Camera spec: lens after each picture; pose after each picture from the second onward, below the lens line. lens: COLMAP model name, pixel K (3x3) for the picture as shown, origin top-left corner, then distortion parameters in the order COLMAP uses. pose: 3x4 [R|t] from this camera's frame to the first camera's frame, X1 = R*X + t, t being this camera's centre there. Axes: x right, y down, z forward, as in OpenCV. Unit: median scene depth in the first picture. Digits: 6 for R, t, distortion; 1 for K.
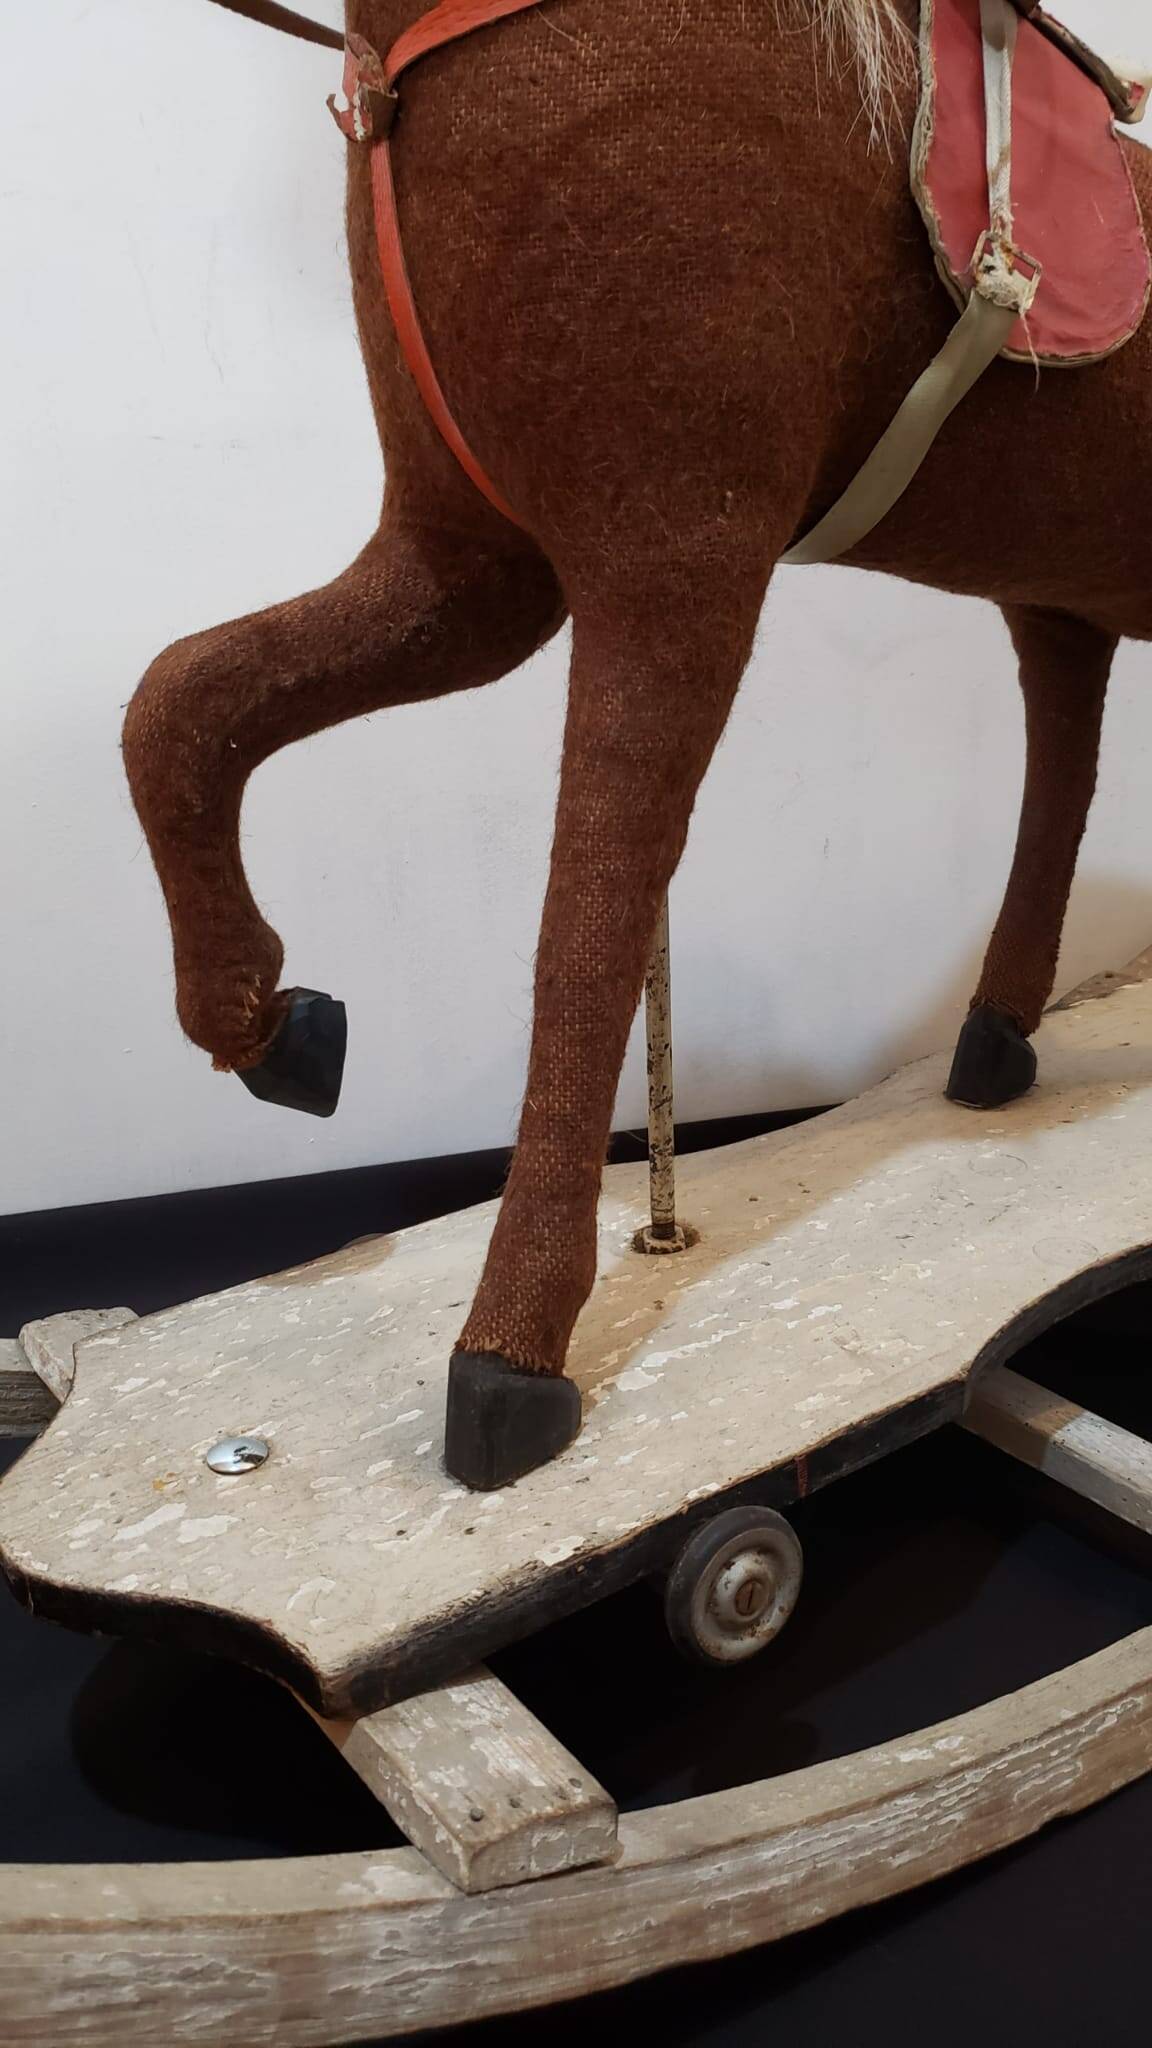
lens RADIAL K [[1600.9, 0, 583.7], [0, 1600.9, 1007.1], [0, 0, 1]] dist [0.001316, -0.002356]
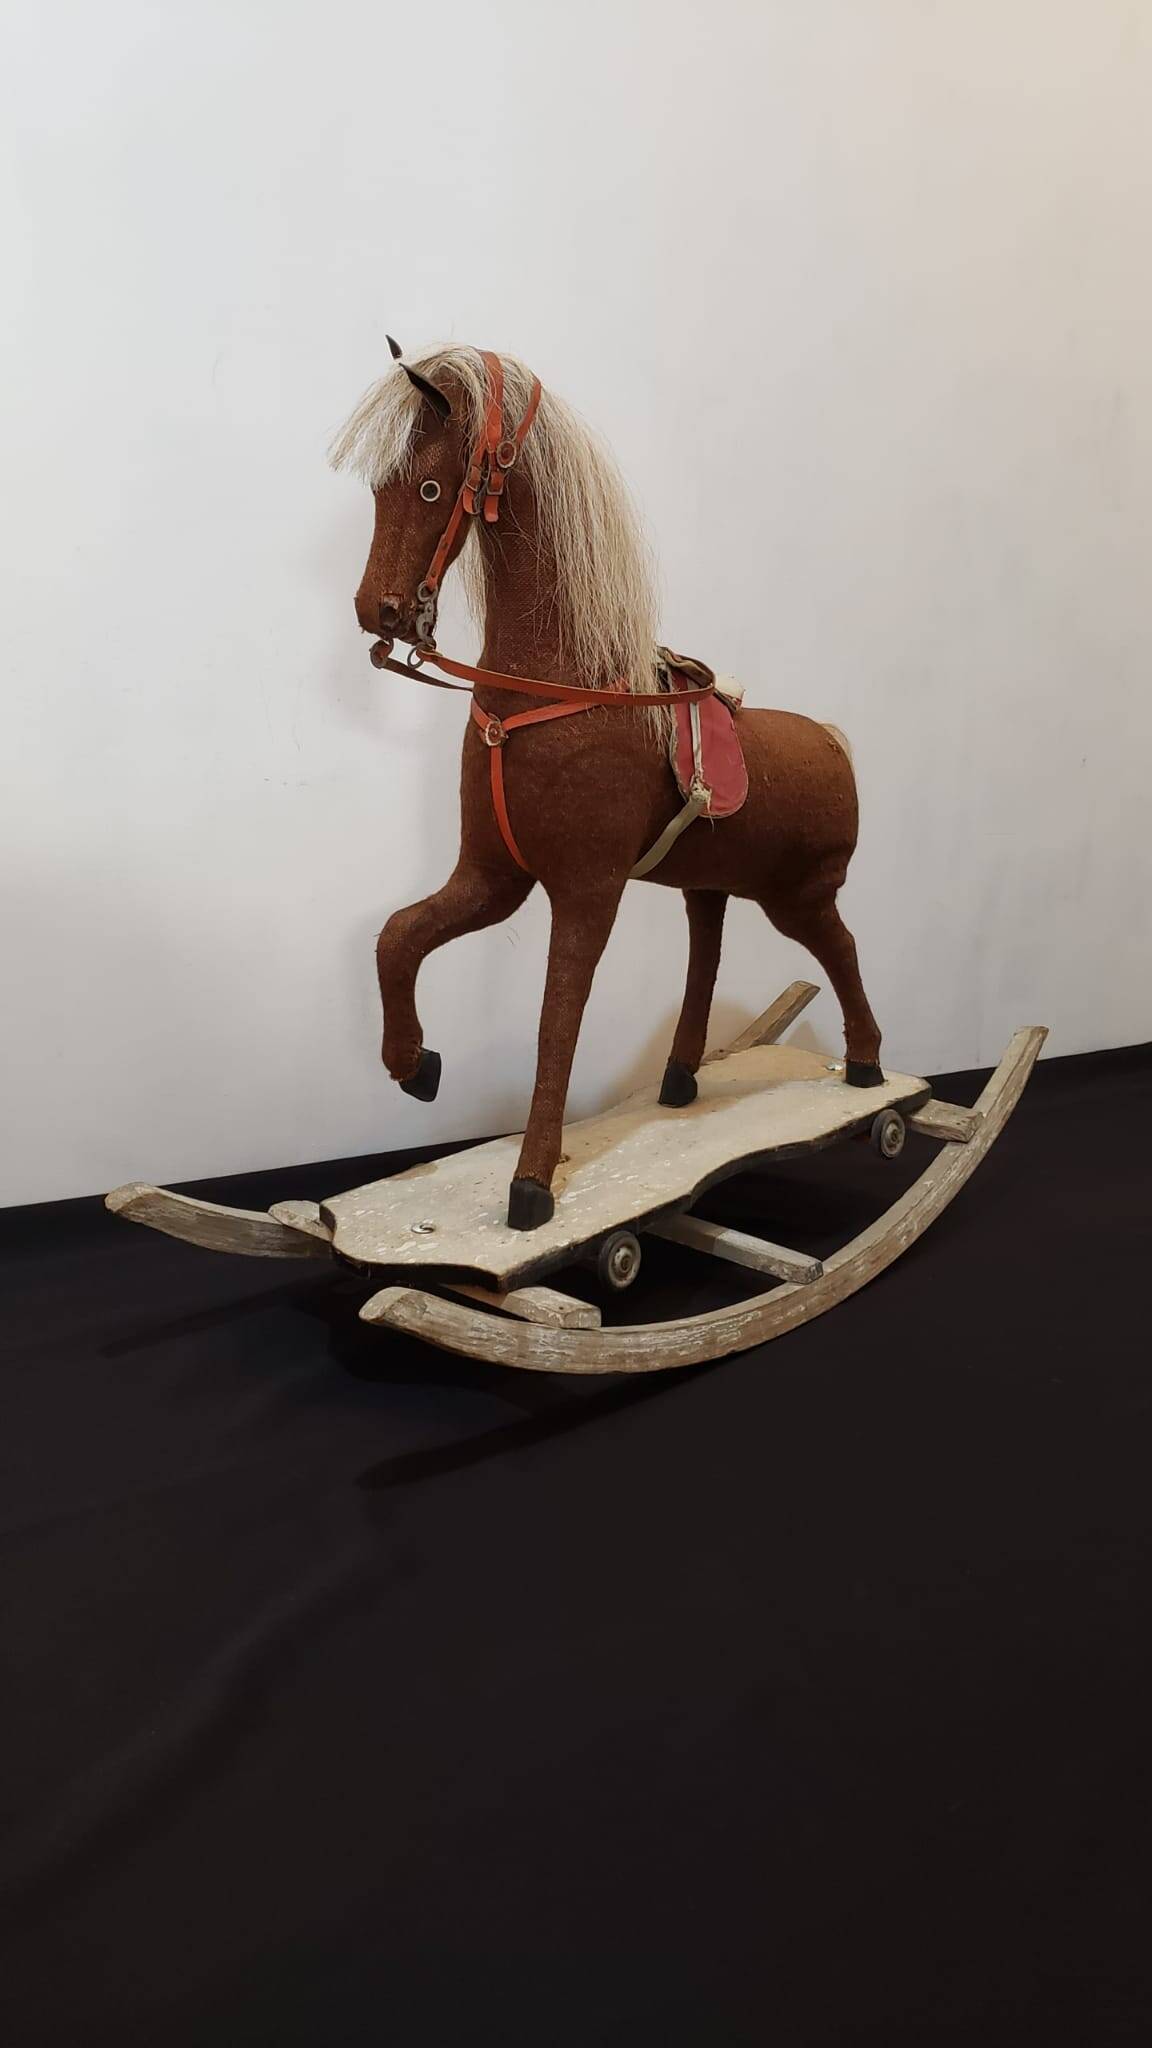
lens RADIAL K [[1576.3, 0, 578.1], [0, 1576.3, 1004.7], [0, 0, 1]] dist [0.245229, -0.834362]
pose [[0.966600, -0.000849, 0.256289, -0.664801], [0.020228, 0.997128, -0.072985, 0.121672], [-0.255491, 0.075732, 0.963841, -1.616829]]
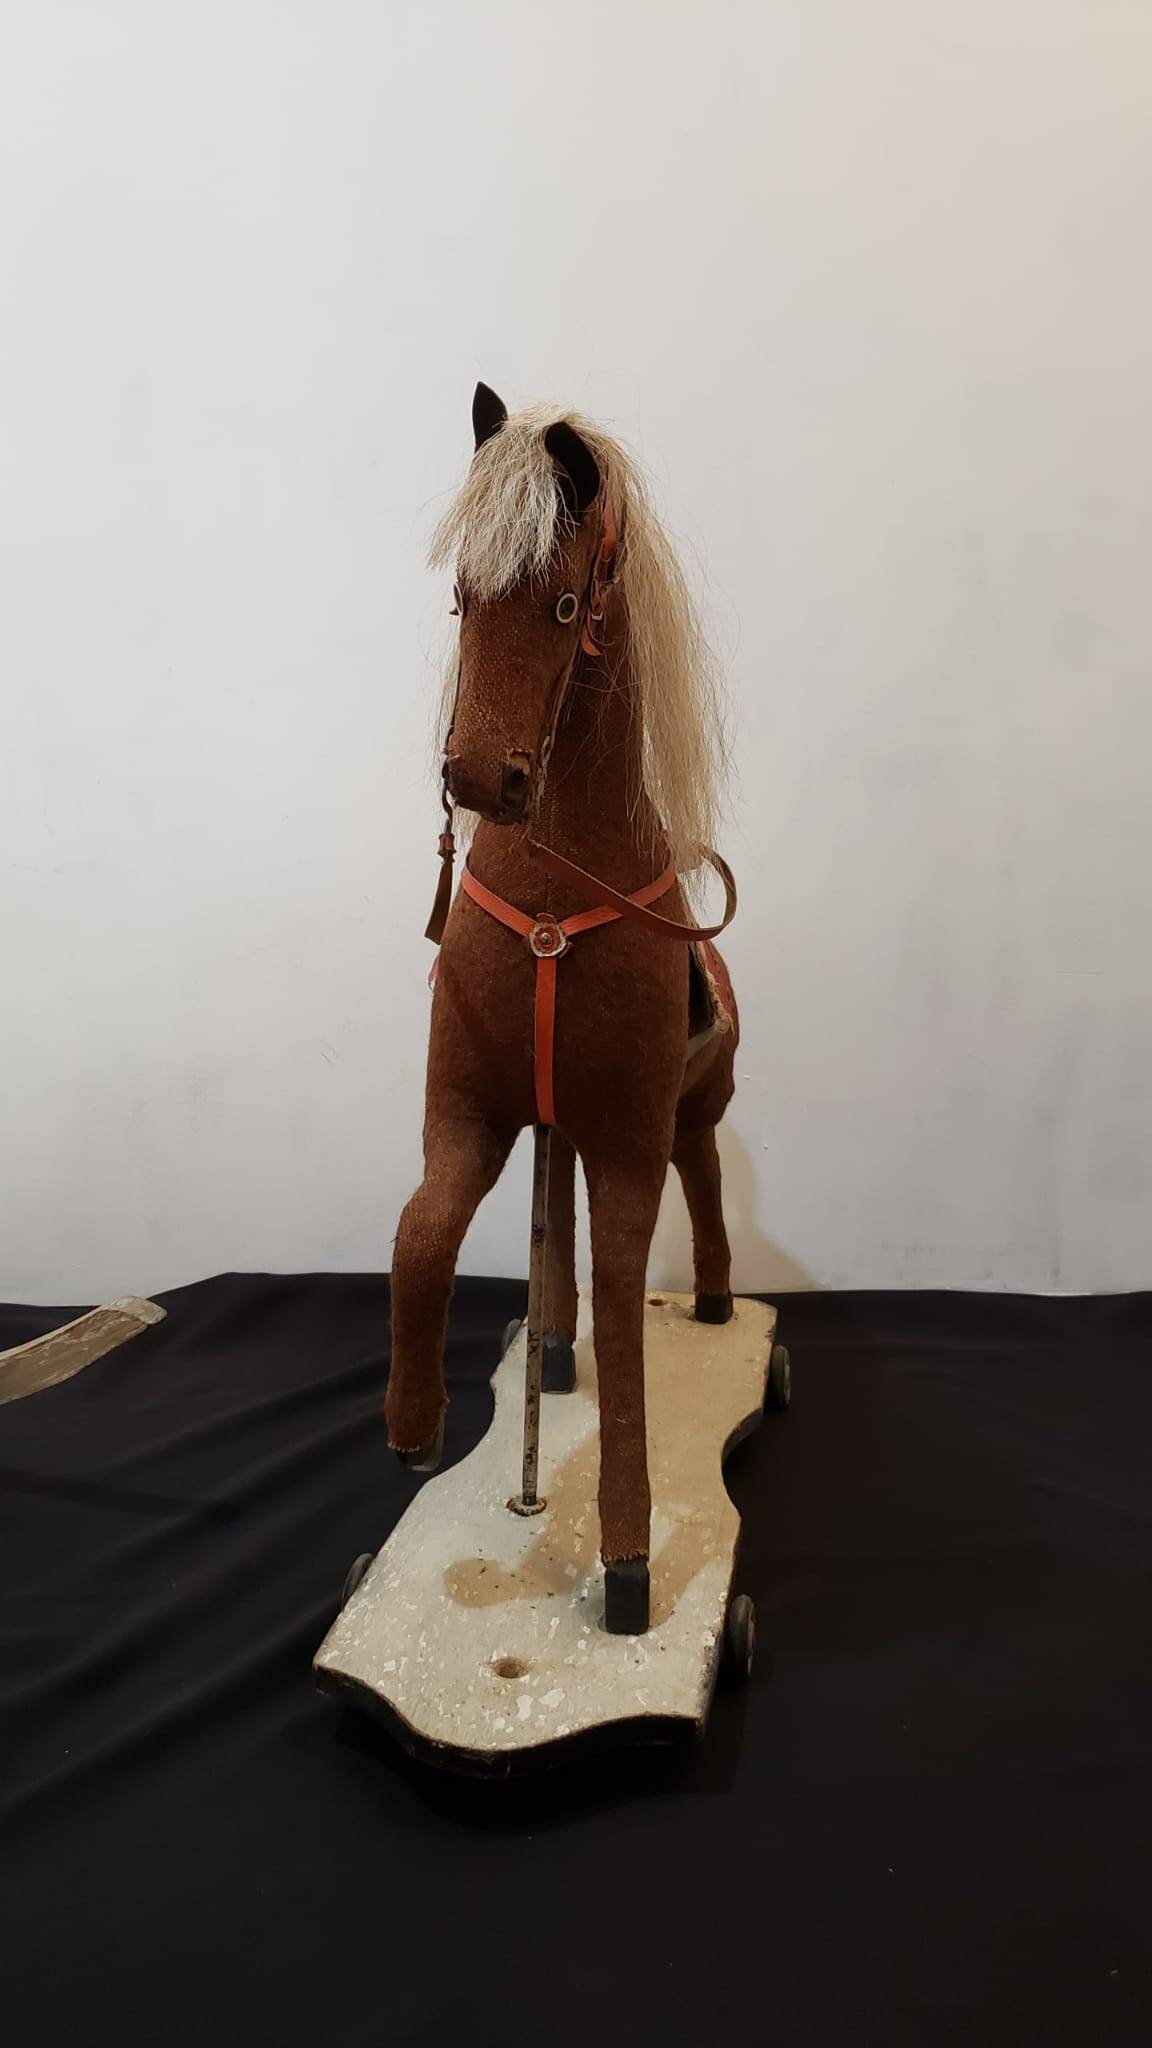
lens RADIAL K [[1576.3, 0, 578.1], [0, 1576.3, 1004.7], [0, 0, 1]] dist [0.245229, -0.834362]
pose [[0.694925, -0.043251, 0.717780, -1.454269], [0.176844, 0.977812, -0.112294, -0.228627], [-0.696997, 0.204971, 0.687155, -0.384101]]
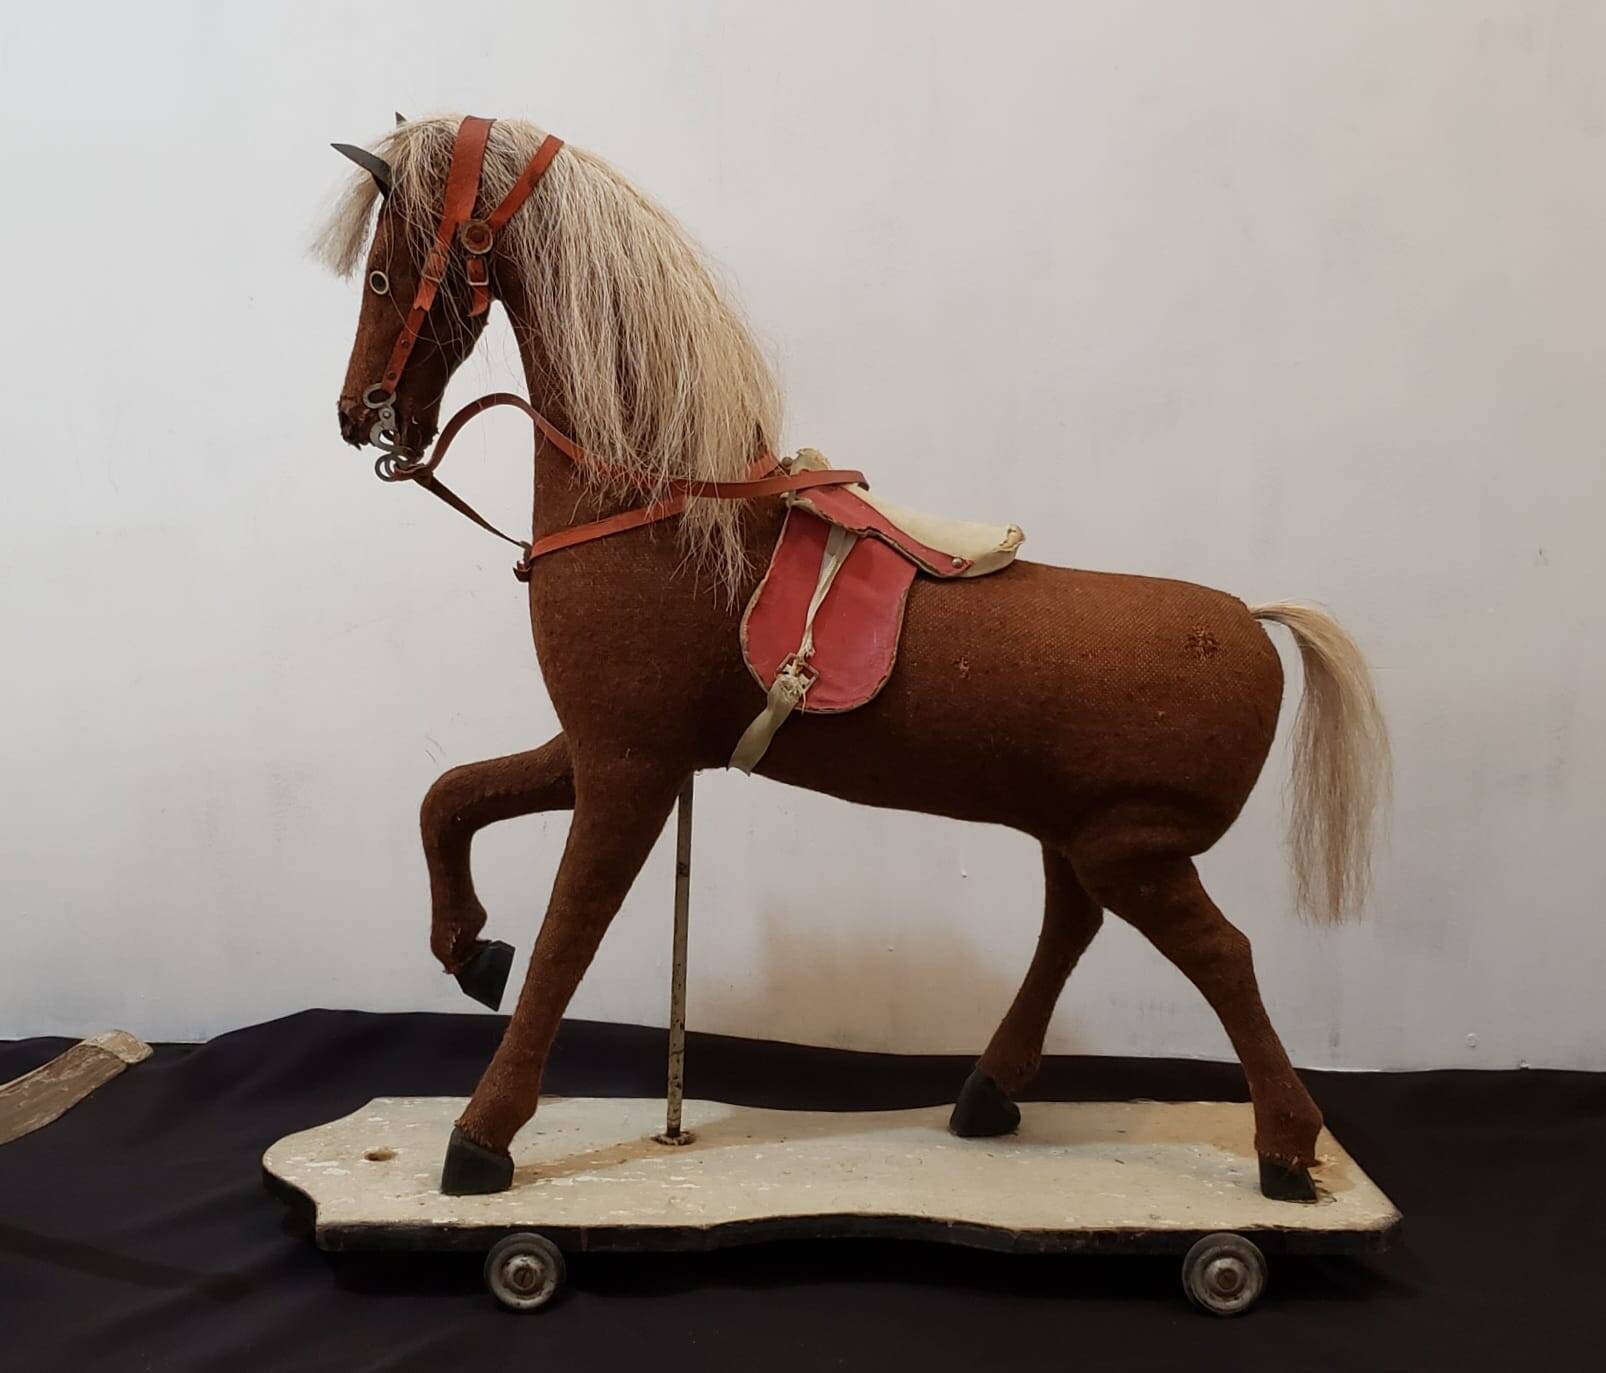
lens RADIAL K [[2041.9, 0, 755.7], [0, 2041.9, 664.6], [0, 0, 1]] dist [0.349630, -1.361210]
pose [[0.839672, 0.141630, -0.524301, 1.609771], [-0.232660, 0.966131, -0.111625, -0.155001], [0.490734, 0.215712, 0.844185, -1.240628]]
